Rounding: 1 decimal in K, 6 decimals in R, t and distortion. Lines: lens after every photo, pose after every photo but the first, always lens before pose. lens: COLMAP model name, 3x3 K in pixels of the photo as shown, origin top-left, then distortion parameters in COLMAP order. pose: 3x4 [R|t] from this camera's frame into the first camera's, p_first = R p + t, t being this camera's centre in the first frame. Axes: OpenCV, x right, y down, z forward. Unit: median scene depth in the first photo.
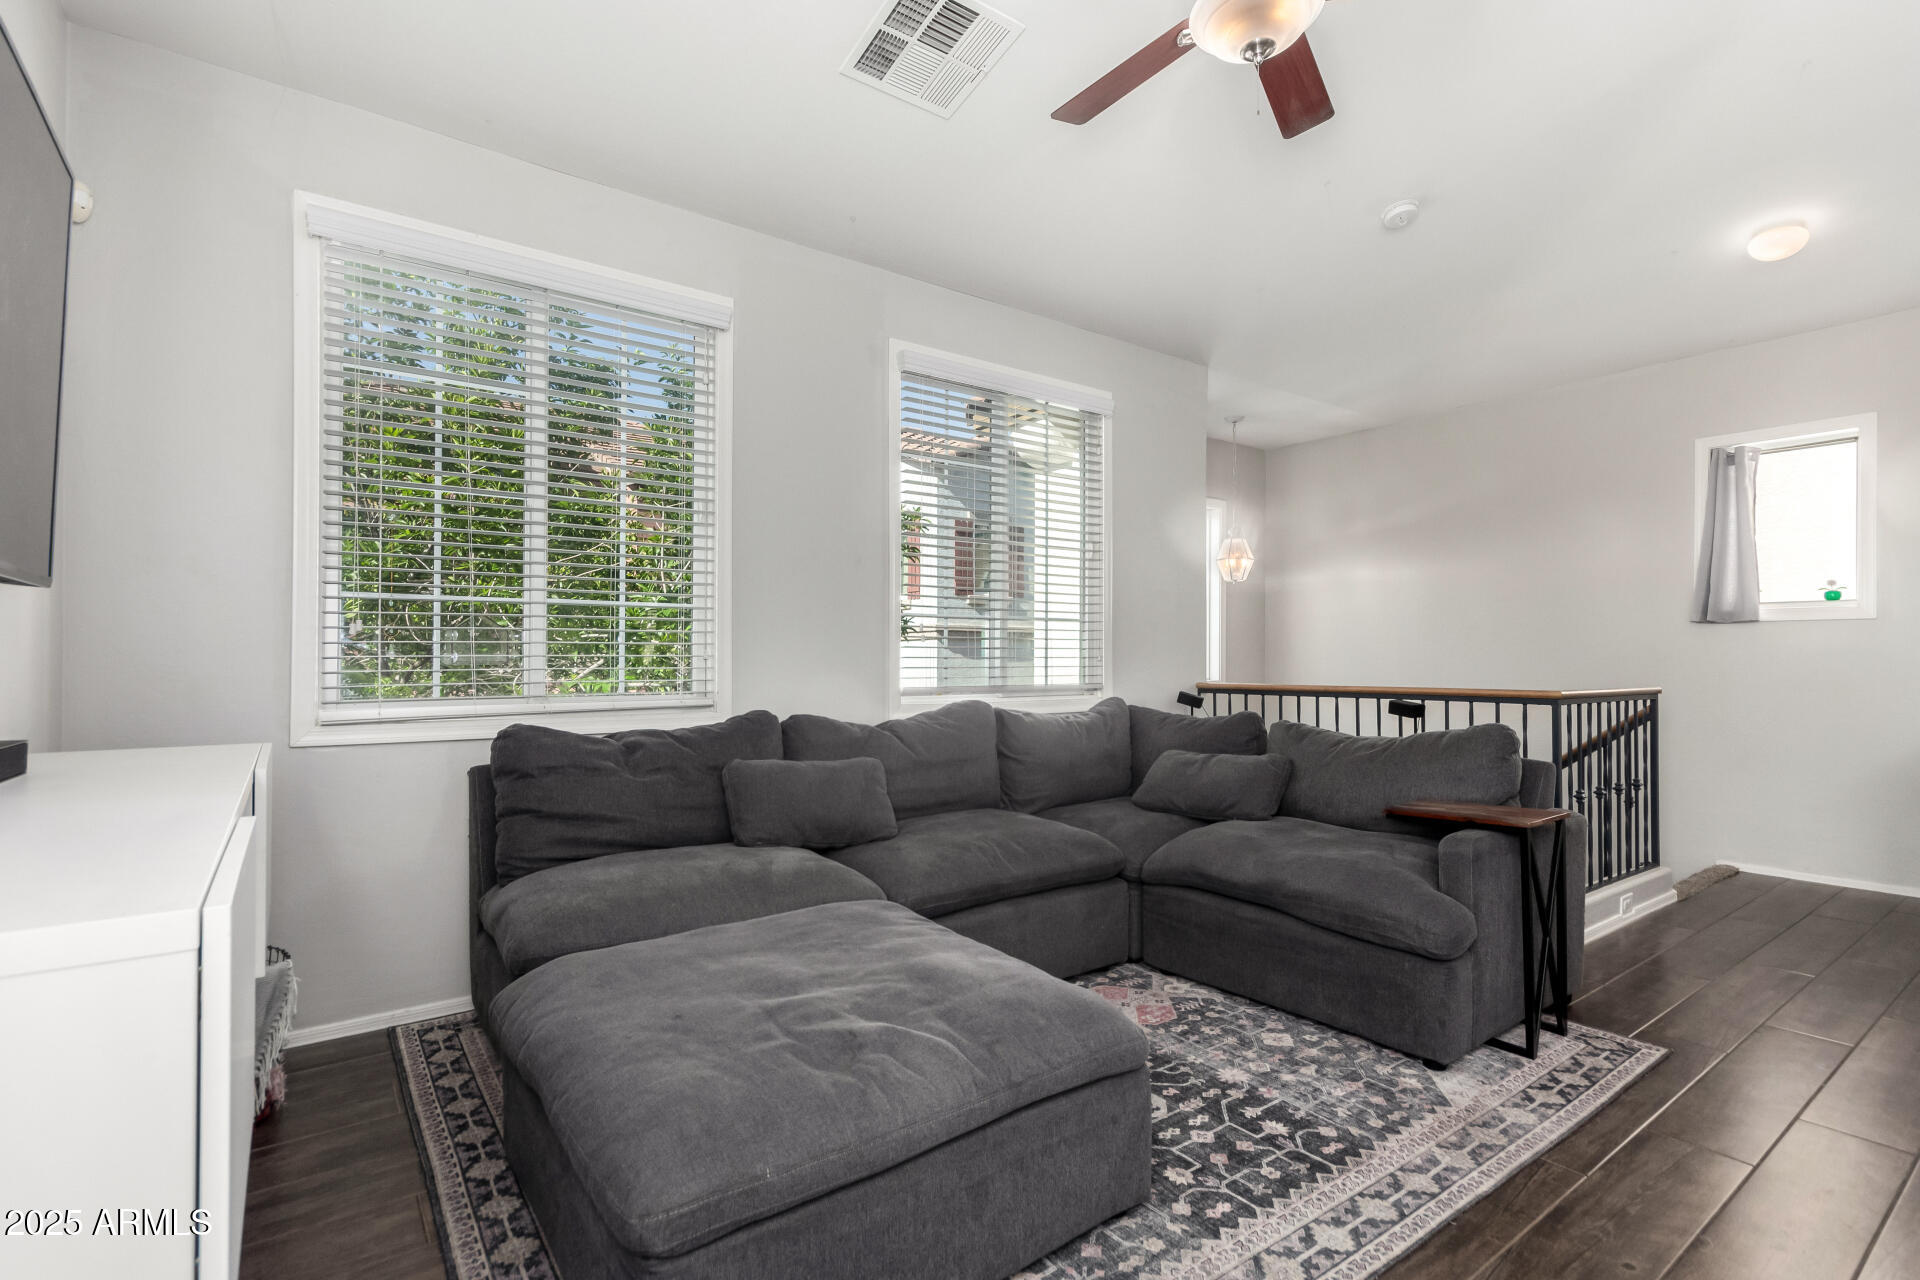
lens RADIAL K [[889.0, 0, 966.2], [0, 889.0, 646.2], [0, 0, 1]] dist [0.004190, 0.001099]
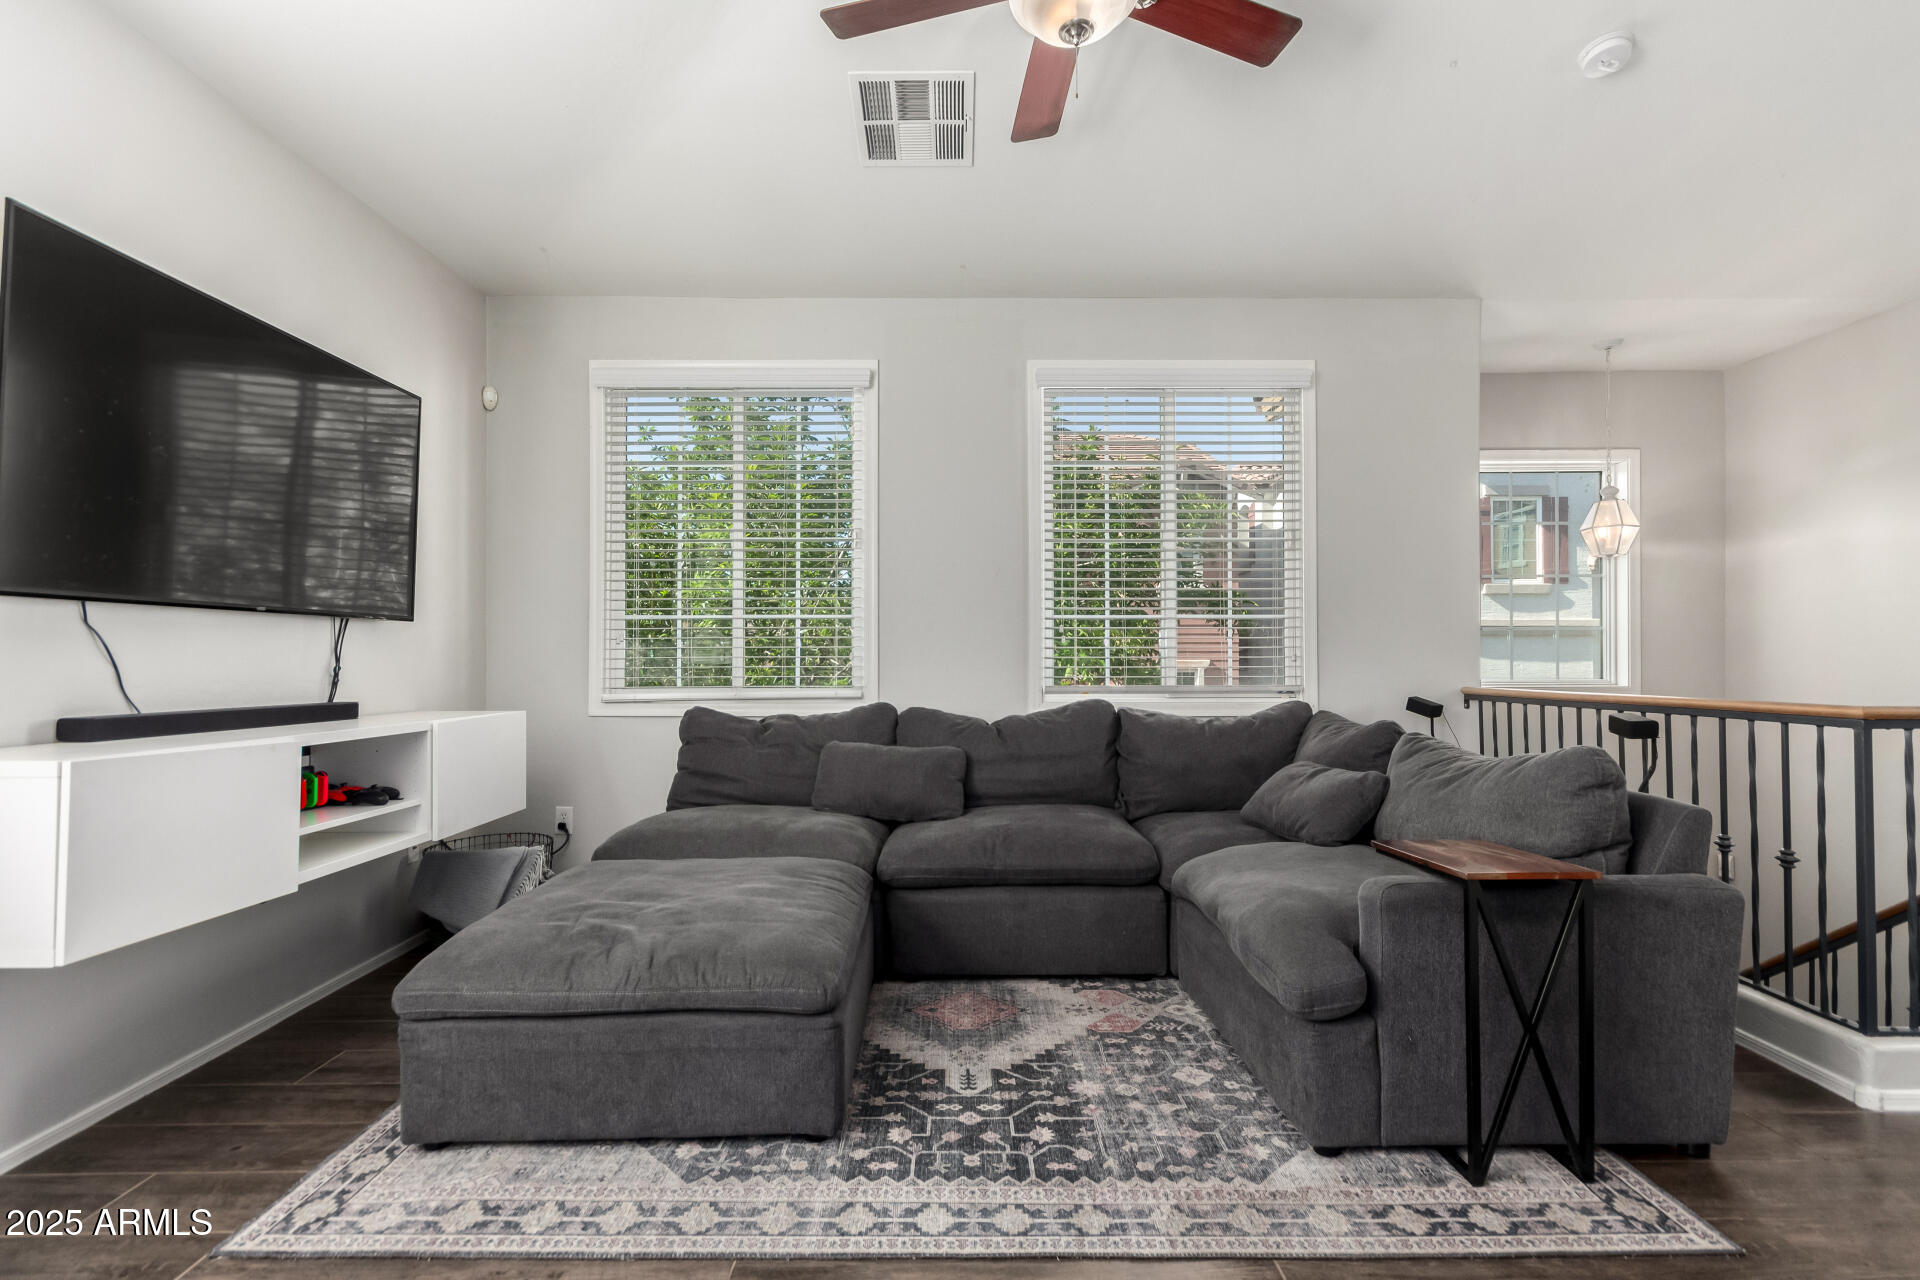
lens RADIAL K [[889.0, 0, 966.3], [0, 889.0, 645.3], [0, 0, 1]] dist [0.004190, 0.001099]
pose [[0.808099, -0.011551, -0.588933, 0.778279], [0.010660, 0.999931, -0.004985, 0.003339], [0.588950, -0.002250, 0.808166, 0.140927]]
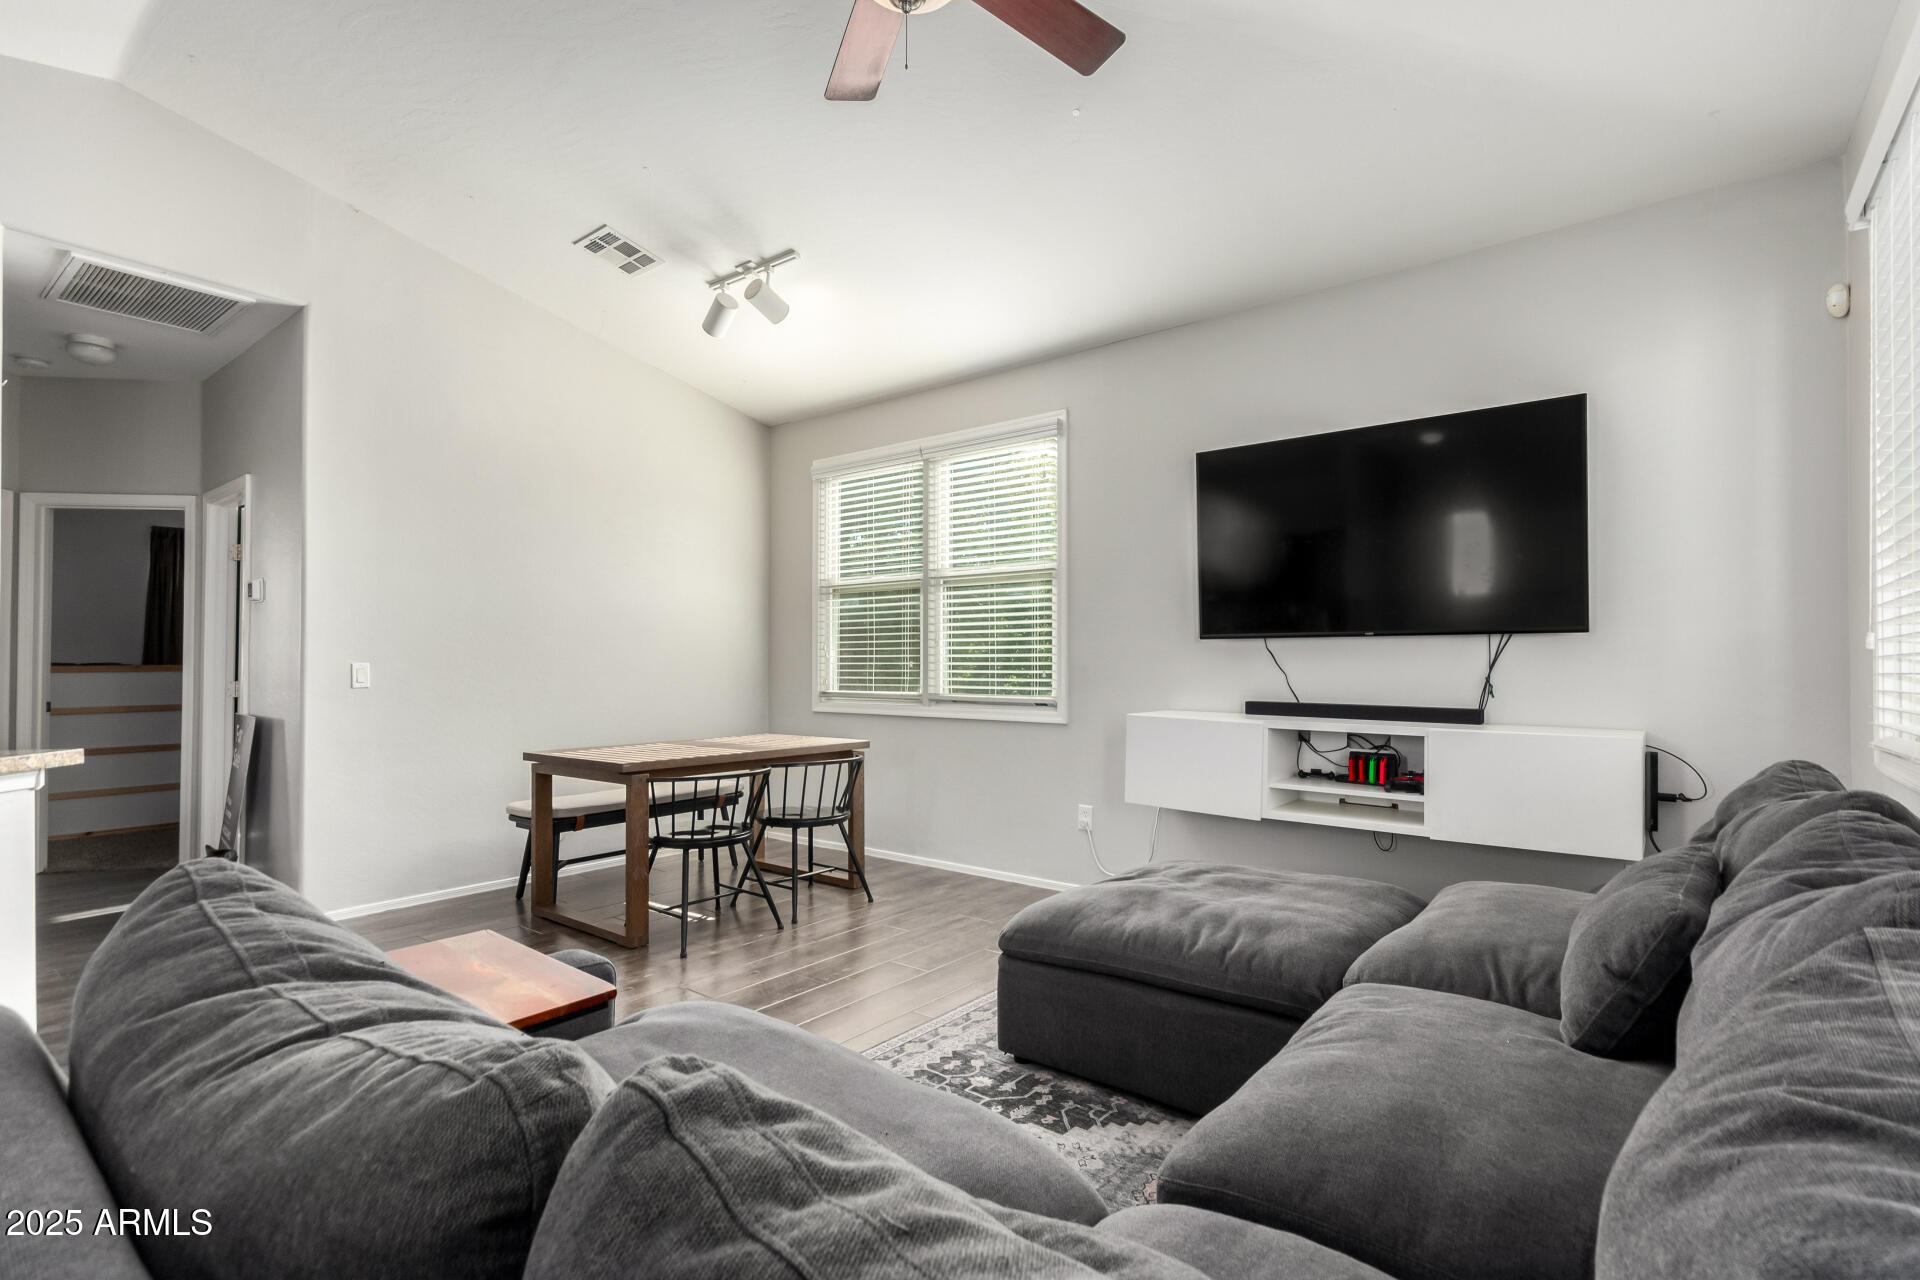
lens RADIAL K [[889.0, 0, 958.1], [0, 889.0, 647.3], [0, 0, 1]] dist [0.004190, 0.001099]
pose [[-0.966475, -0.003221, -0.256739, 0.492404], [0.004311, 0.999577, -0.028772, 0.006209], [0.256723, -0.028914, -0.966052, 1.838116]]
